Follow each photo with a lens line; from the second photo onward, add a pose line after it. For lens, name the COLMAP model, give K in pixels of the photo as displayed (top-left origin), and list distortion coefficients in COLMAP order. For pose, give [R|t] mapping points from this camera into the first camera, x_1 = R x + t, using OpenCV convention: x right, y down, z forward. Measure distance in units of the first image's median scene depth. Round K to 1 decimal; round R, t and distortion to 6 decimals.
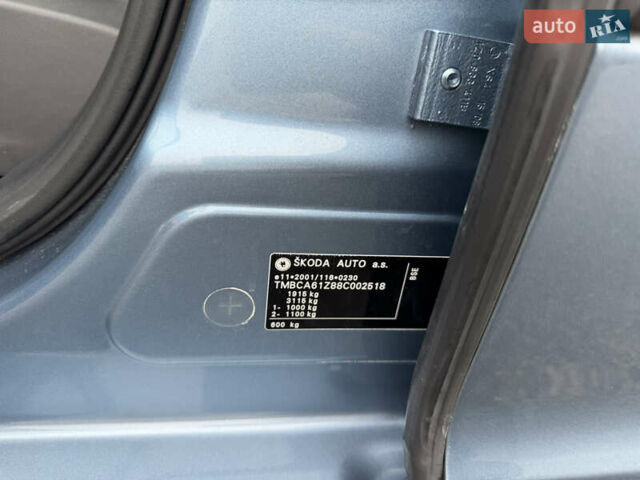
lens RADIAL K [[468.8, 0, 320.0], [0, 468.8, 240.0], [0, 0, 1]] dist [0.060009, -0.132247]
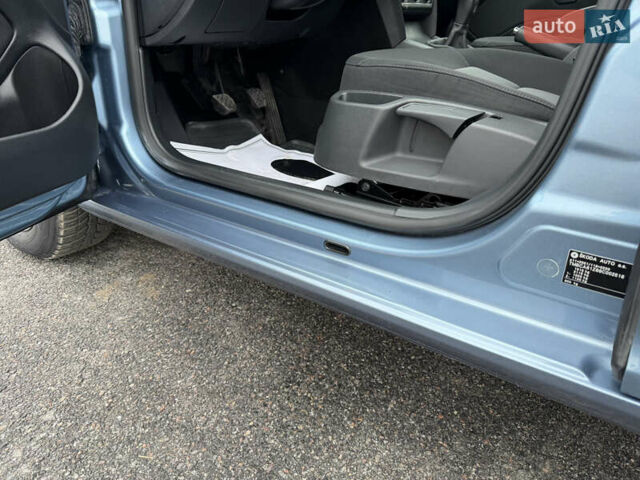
lens RADIAL K [[468.6, 0, 323.7], [0, 468.6, 245.1], [0, 0, 1]] dist [0.079198, -0.000207]
pose [[0.709283, 0.227317, -0.667266, 0.639612], [-0.250872, 0.966006, 0.062418, 0.170110], [0.658772, 0.123126, 0.742199, -1.715911]]
